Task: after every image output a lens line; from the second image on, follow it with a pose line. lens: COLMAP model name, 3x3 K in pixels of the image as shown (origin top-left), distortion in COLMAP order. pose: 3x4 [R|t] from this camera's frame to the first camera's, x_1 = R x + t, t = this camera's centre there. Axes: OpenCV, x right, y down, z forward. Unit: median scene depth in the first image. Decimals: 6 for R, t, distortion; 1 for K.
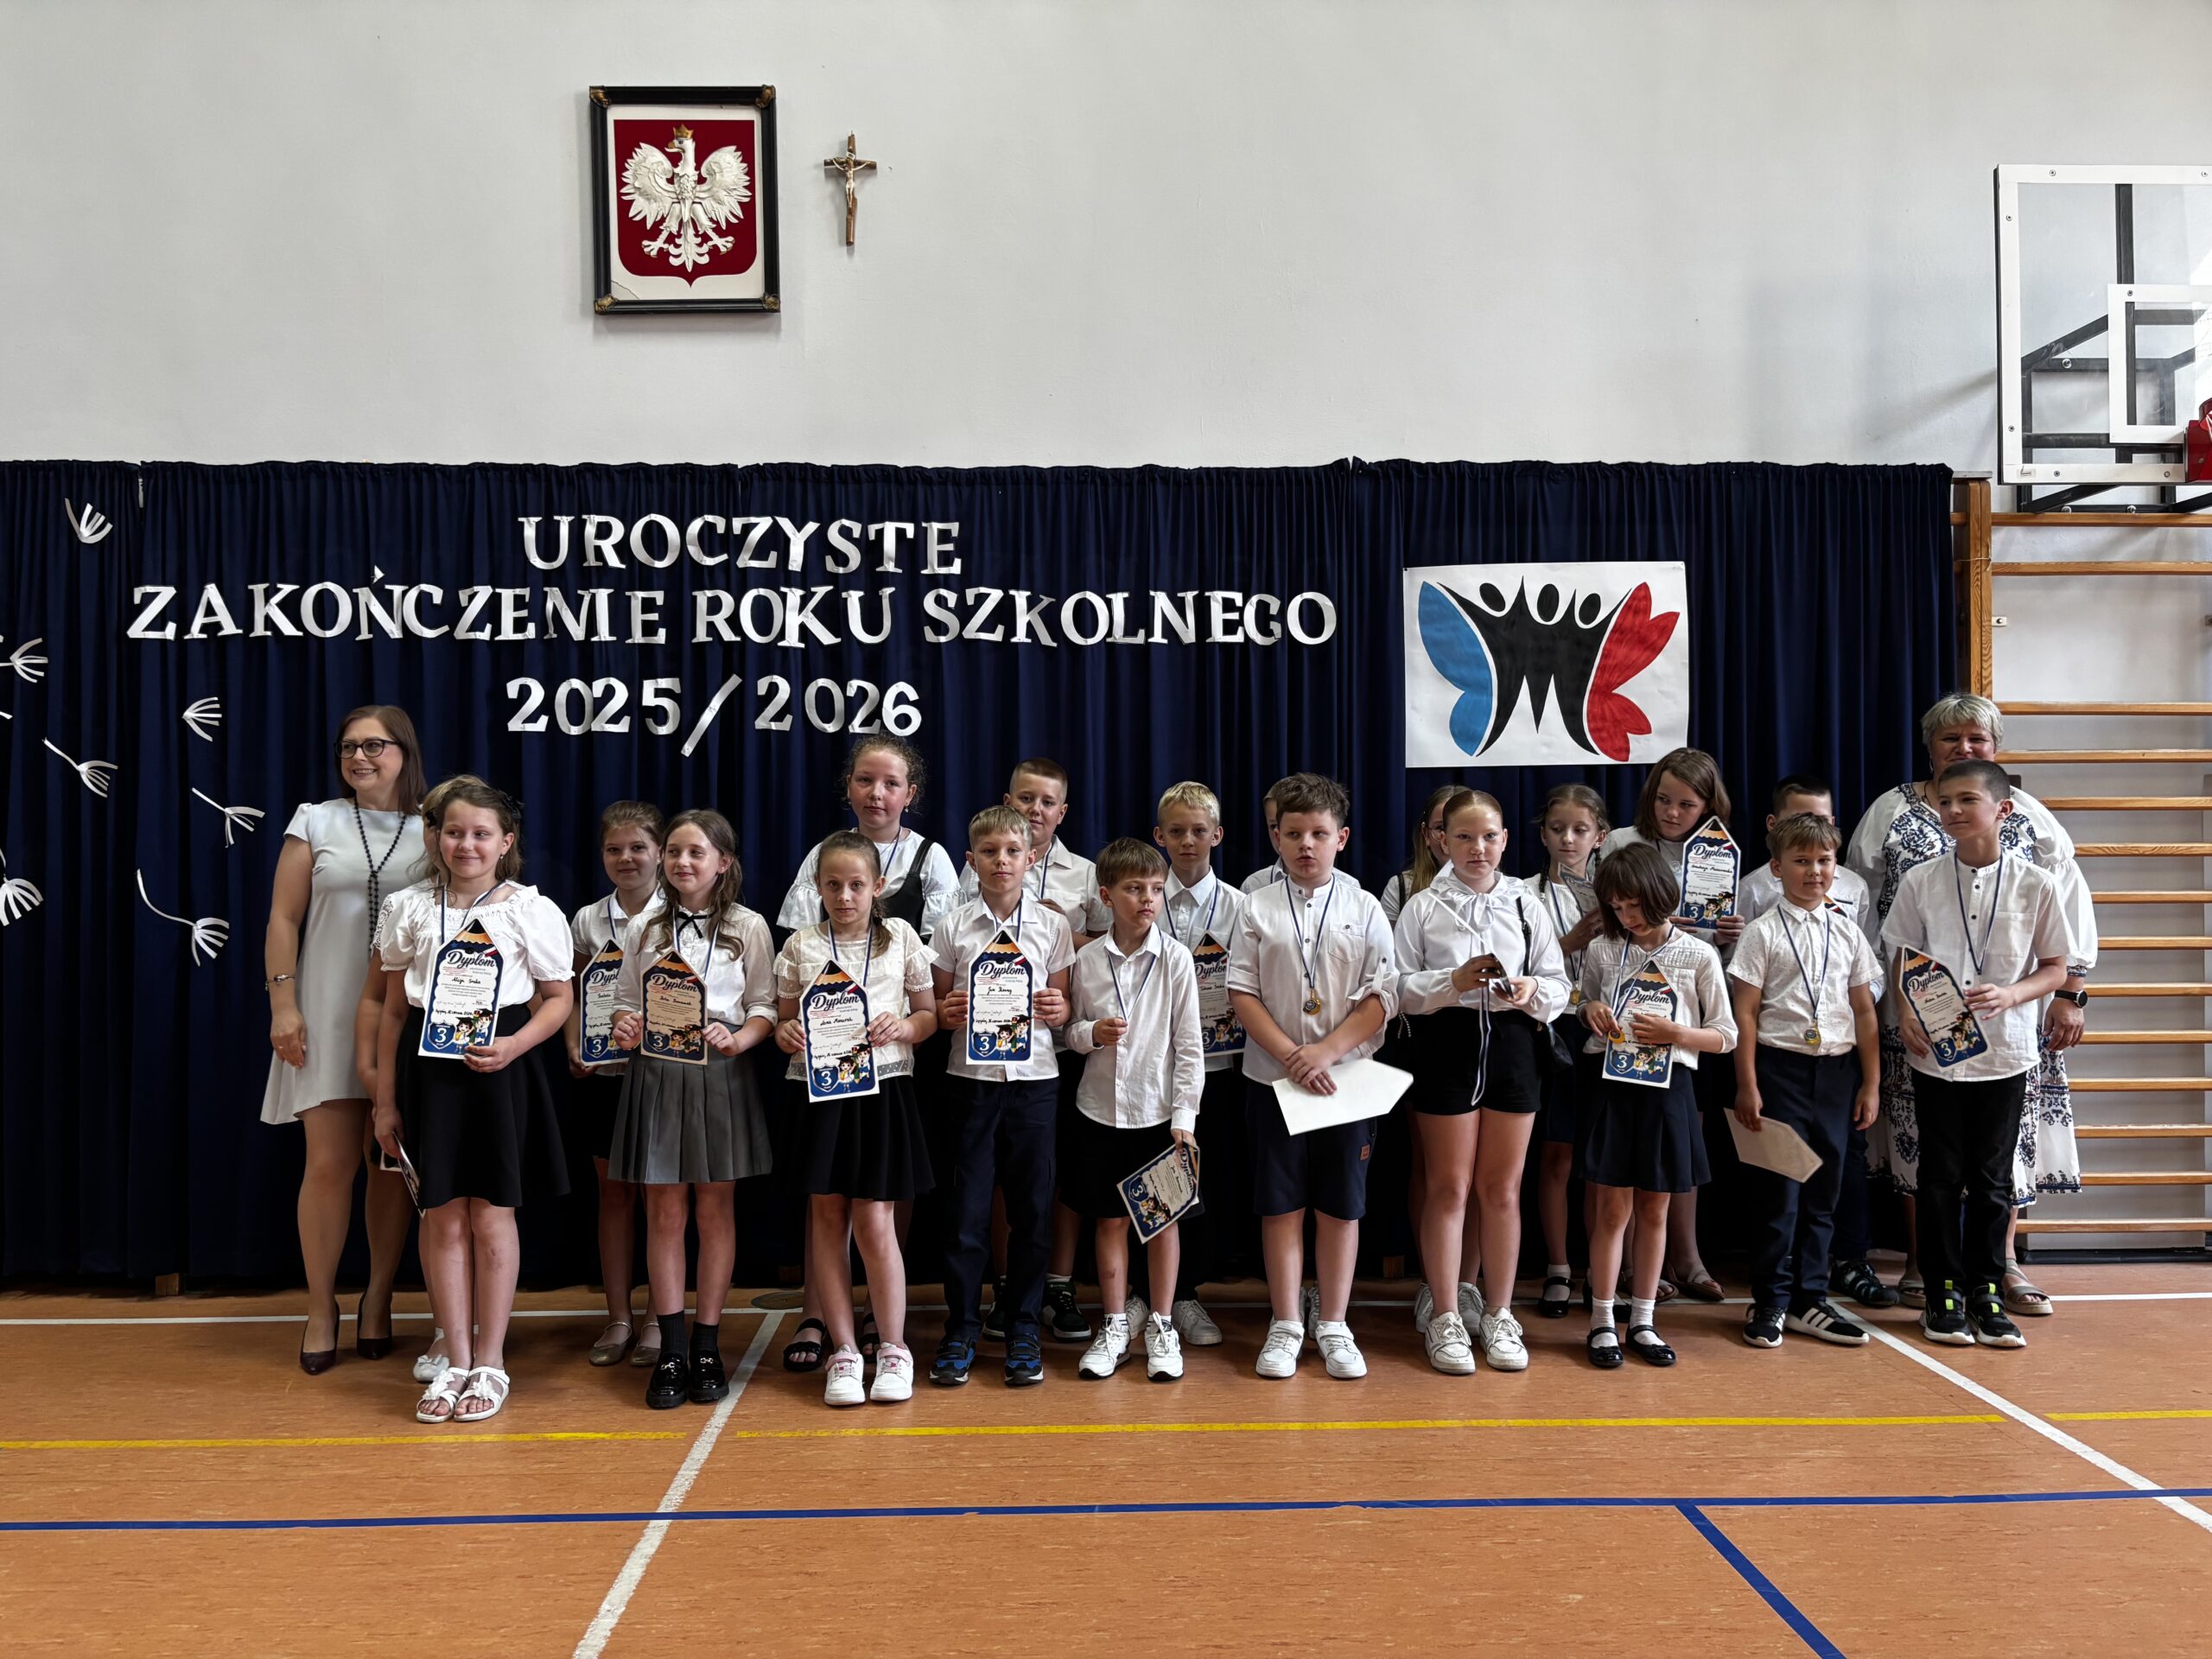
lens RADIAL K [[1671.8, 0, 1105.3], [0, 1671.8, 838.1], [0, 0, 1]] dist [0.030054, -0.023017]
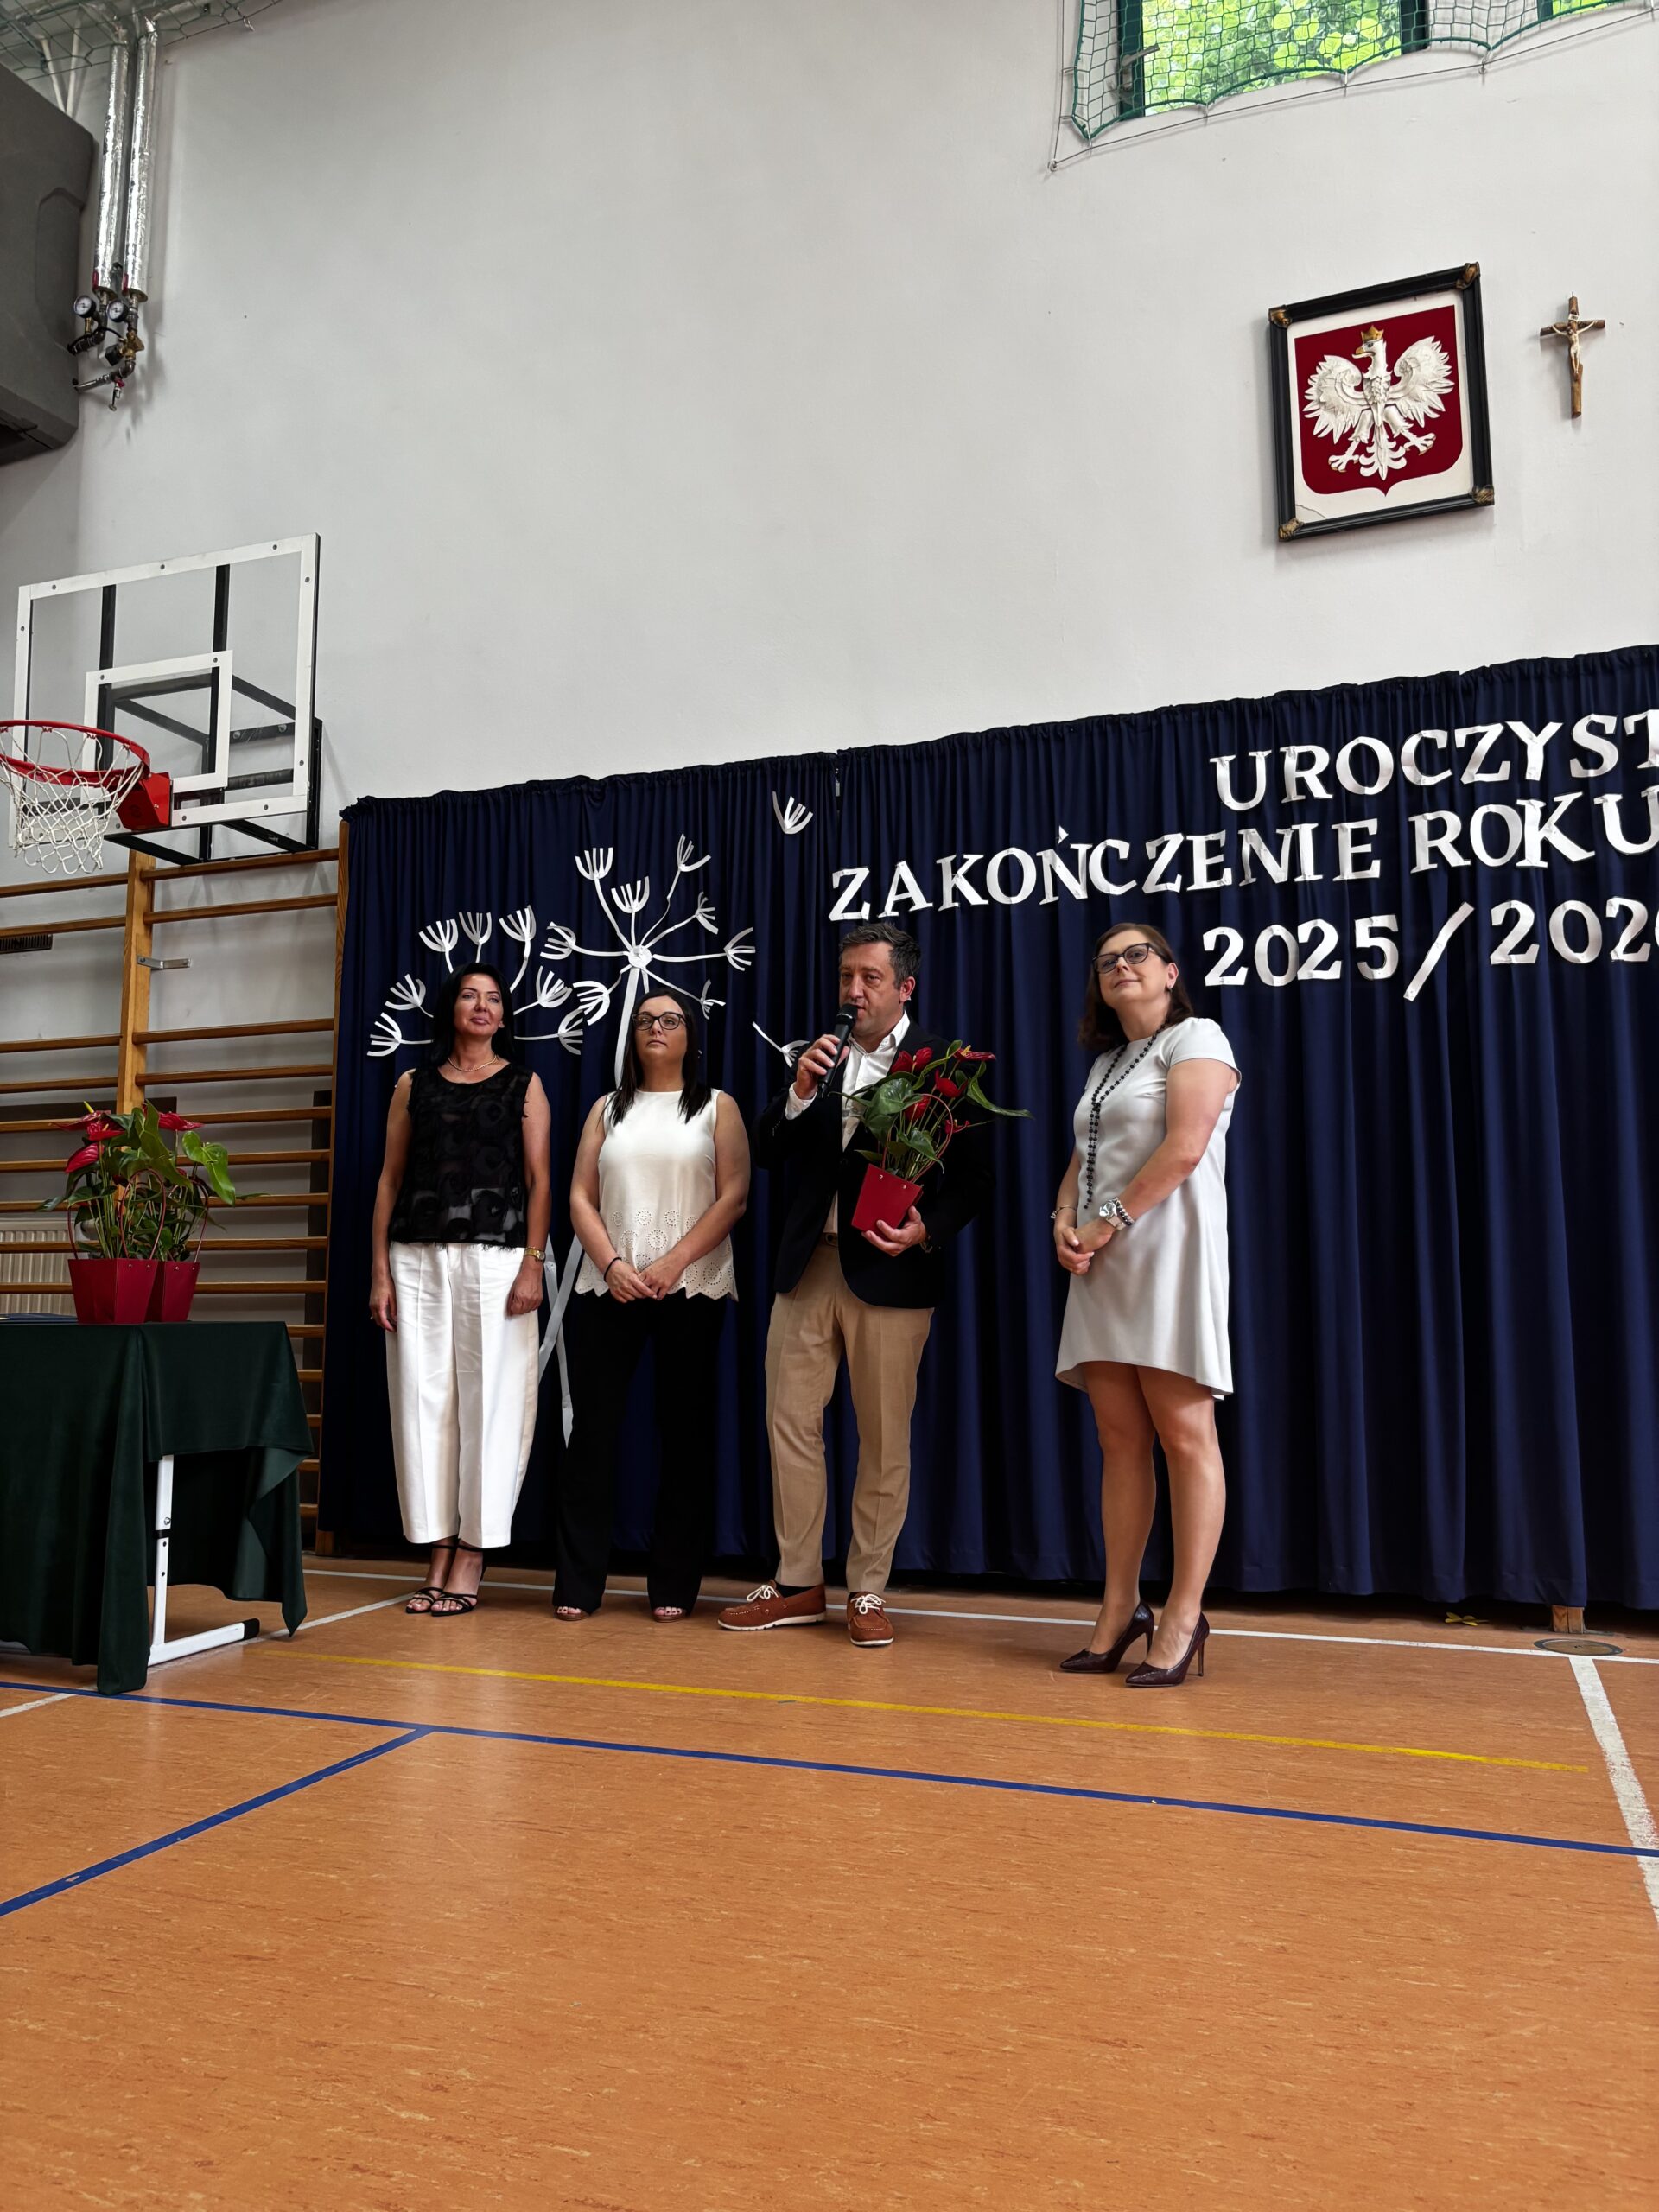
lens RADIAL K [[1671.8, 0, 832.0], [0, 1671.8, 1111.1], [0, 0, 1]] dist [0.030054, -0.023017]
pose [[0.925423, -0.040154, -0.376803, -0.199230], [0.002002, 0.994874, -0.101102, 0.095355], [0.378931, 0.092808, 0.920760, 0.084280]]
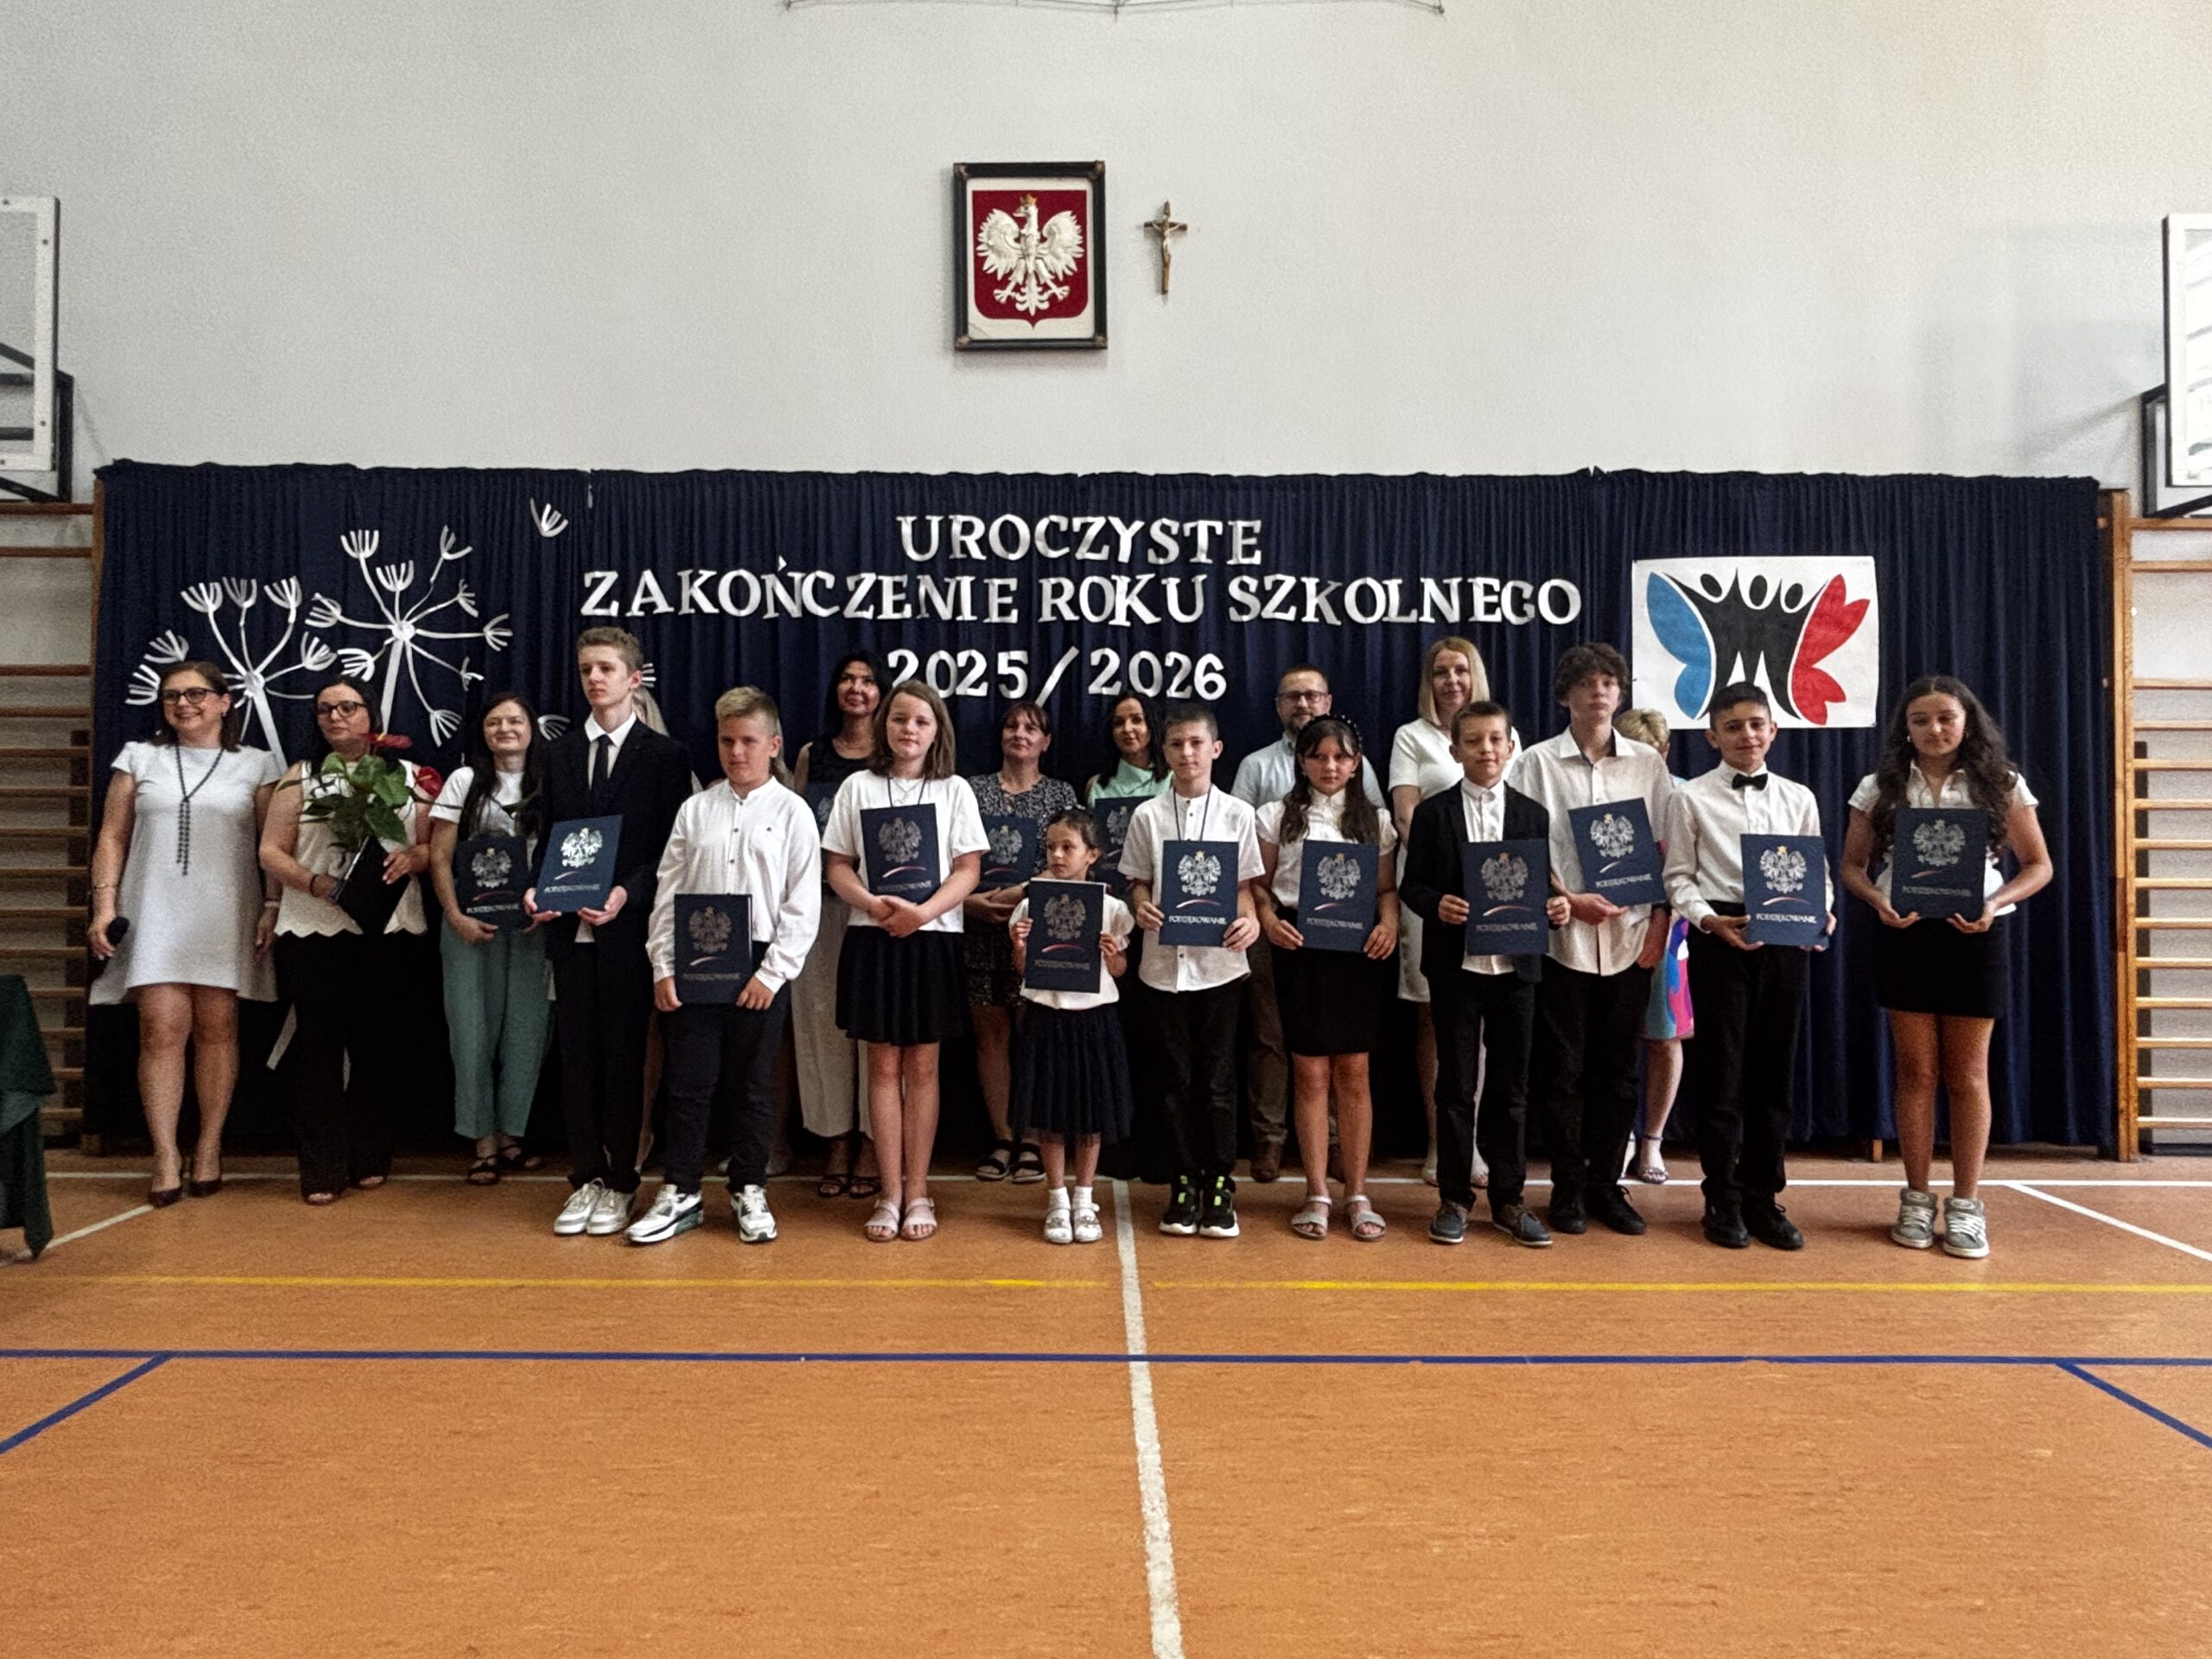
lens RADIAL K [[1244.0, 0, 1096.0], [0, 1244.0, 827.2], [0, 0, 1]] dist [0.041522, -0.052082]
pose [[0.999560, 0.009014, -0.028269, -0.177070], [-0.009060, 0.999958, -0.001482, 0.032136], [0.028254, 0.001738, 0.999599, 0.105226]]
